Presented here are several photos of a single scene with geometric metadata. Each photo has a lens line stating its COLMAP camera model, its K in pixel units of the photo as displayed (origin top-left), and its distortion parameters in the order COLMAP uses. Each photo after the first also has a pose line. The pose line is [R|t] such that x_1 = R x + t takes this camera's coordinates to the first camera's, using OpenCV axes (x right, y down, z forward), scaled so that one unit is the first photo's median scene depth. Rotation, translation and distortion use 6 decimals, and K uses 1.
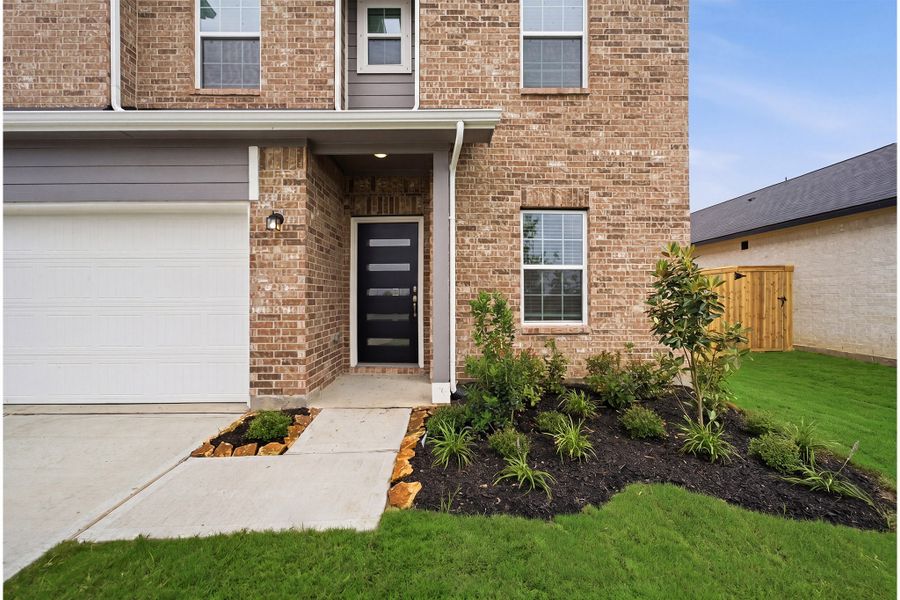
lens RADIAL K [[365.0, 0, 447.5], [0, 365.0, 300.4], [0, 0, 1]] dist [-0.000551, 0.000167]
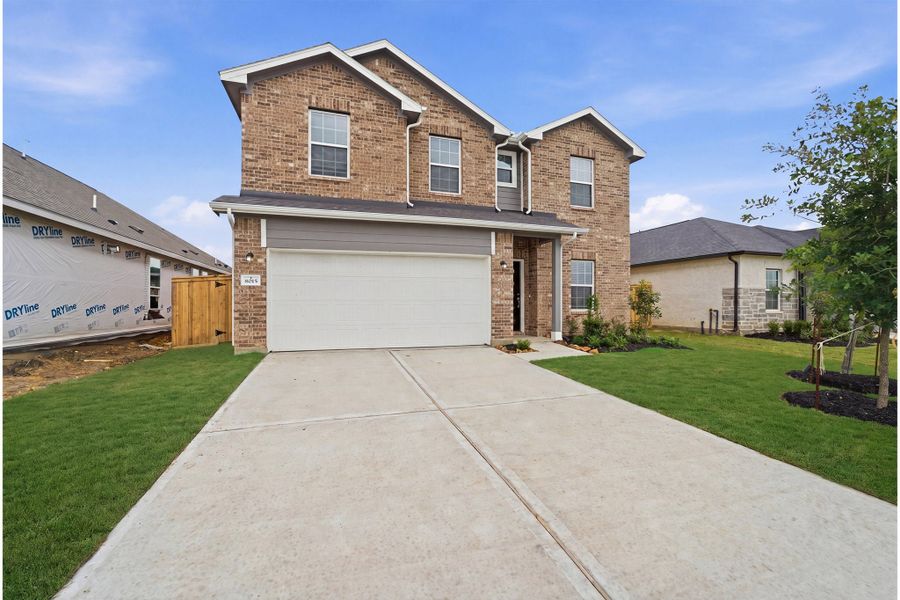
lens RADIAL K [[365.0, 0, 447.5], [0, 365.0, 300.4], [0, 0, 1]] dist [-0.000551, 0.000167]
pose [[0.948336, 0.007403, 0.317183, -1.489721], [0.001626, 0.999601, -0.028191, 0.077549], [-0.317265, 0.027250, 0.947945, -1.065153]]
